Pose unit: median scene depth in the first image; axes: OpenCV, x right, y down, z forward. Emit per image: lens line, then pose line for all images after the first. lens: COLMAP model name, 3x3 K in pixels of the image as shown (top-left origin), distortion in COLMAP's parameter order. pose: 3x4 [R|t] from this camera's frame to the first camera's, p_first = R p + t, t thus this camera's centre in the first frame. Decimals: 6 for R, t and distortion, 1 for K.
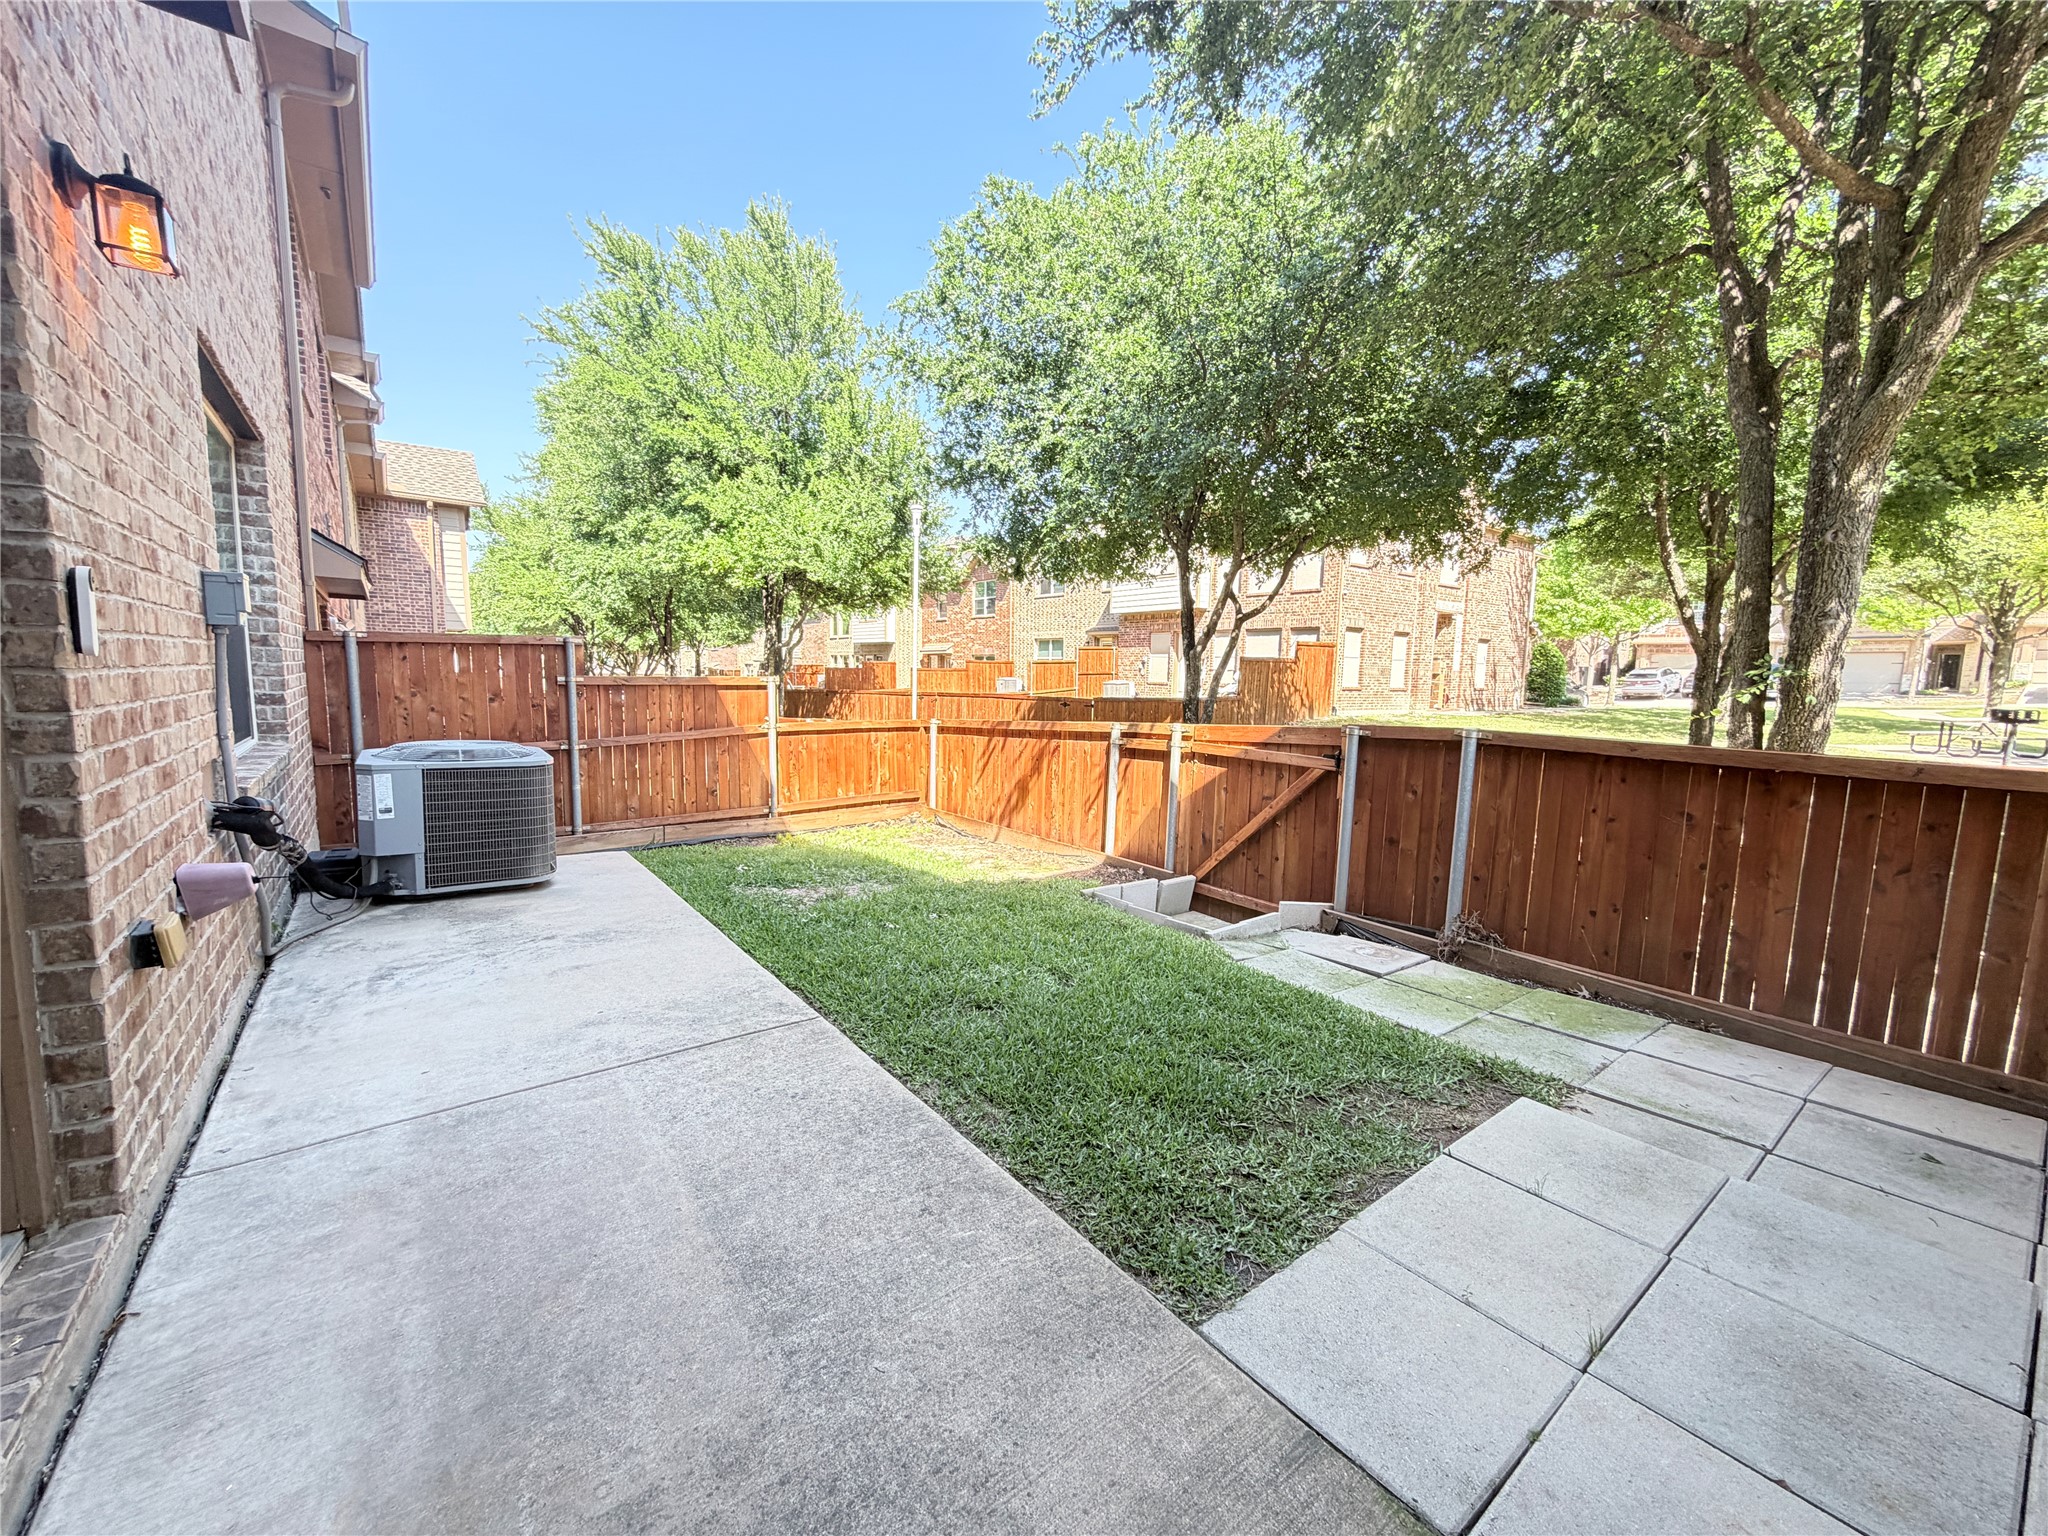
lens RADIAL K [[815.2, 0, 1020.2], [0, 815.2, 766.1], [0, 0, 1]] dist [-0.001988, 0.000942]
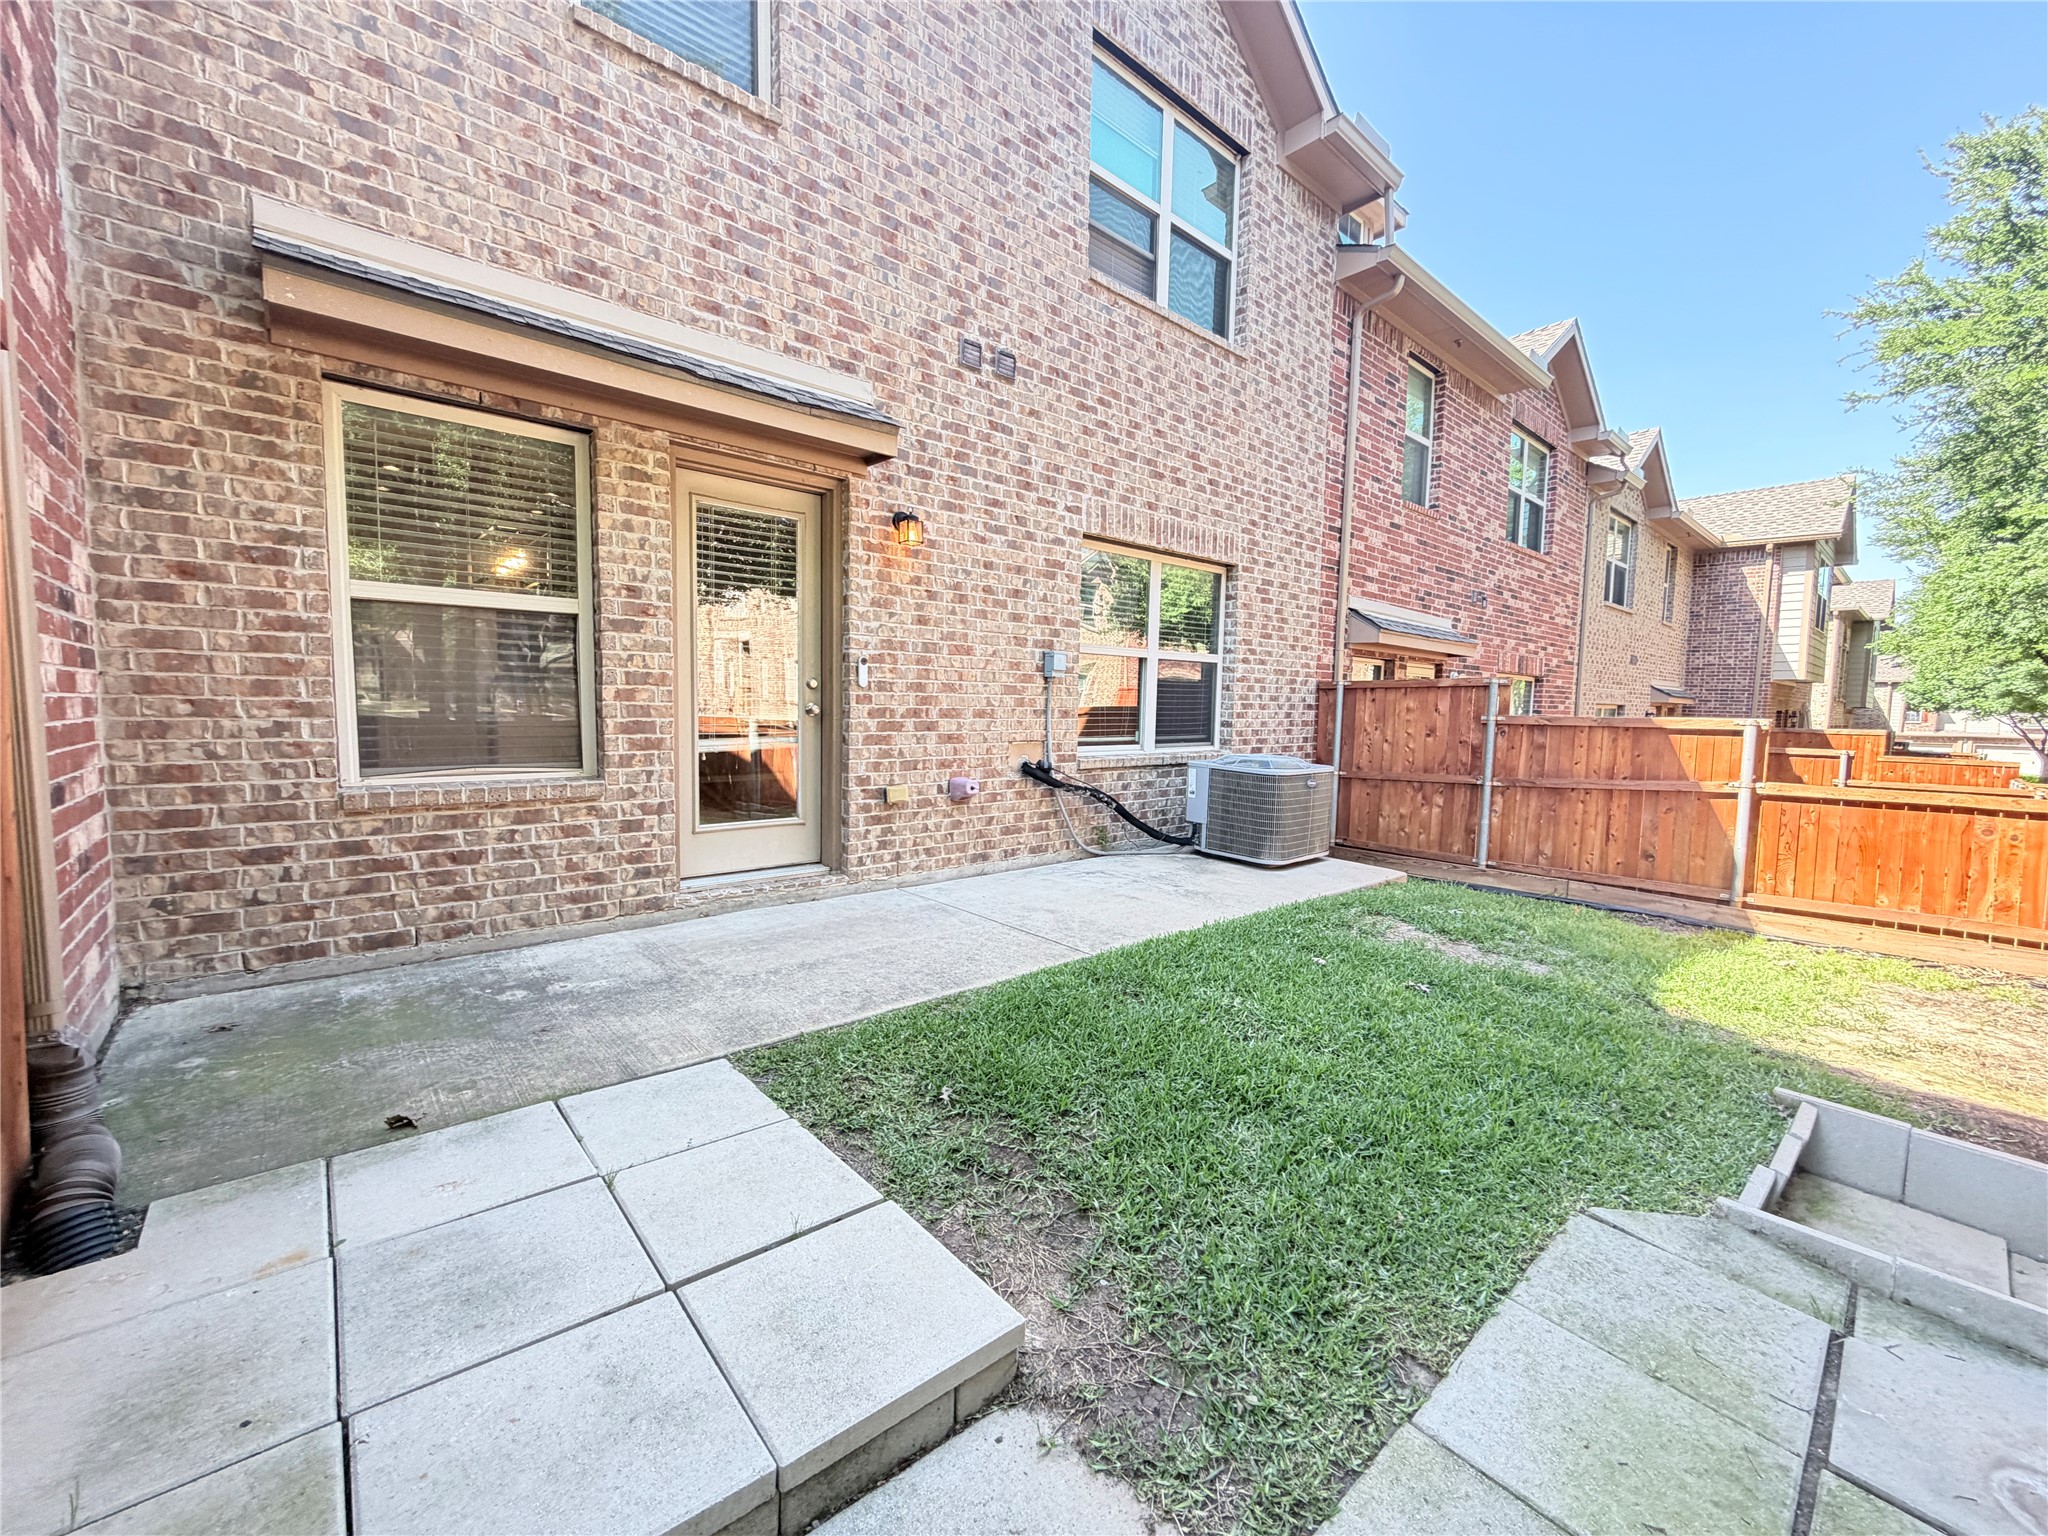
lens RADIAL K [[815.2, 0, 1021.3], [0, 815.2, 771.8], [0, 0, 1]] dist [-0.001988, 0.000942]
pose [[0.067375, 0.065250, -0.995592, 0.676393], [-0.132871, 0.989558, 0.055863, -0.025313], [0.988841, 0.128522, 0.075342, 0.499883]]
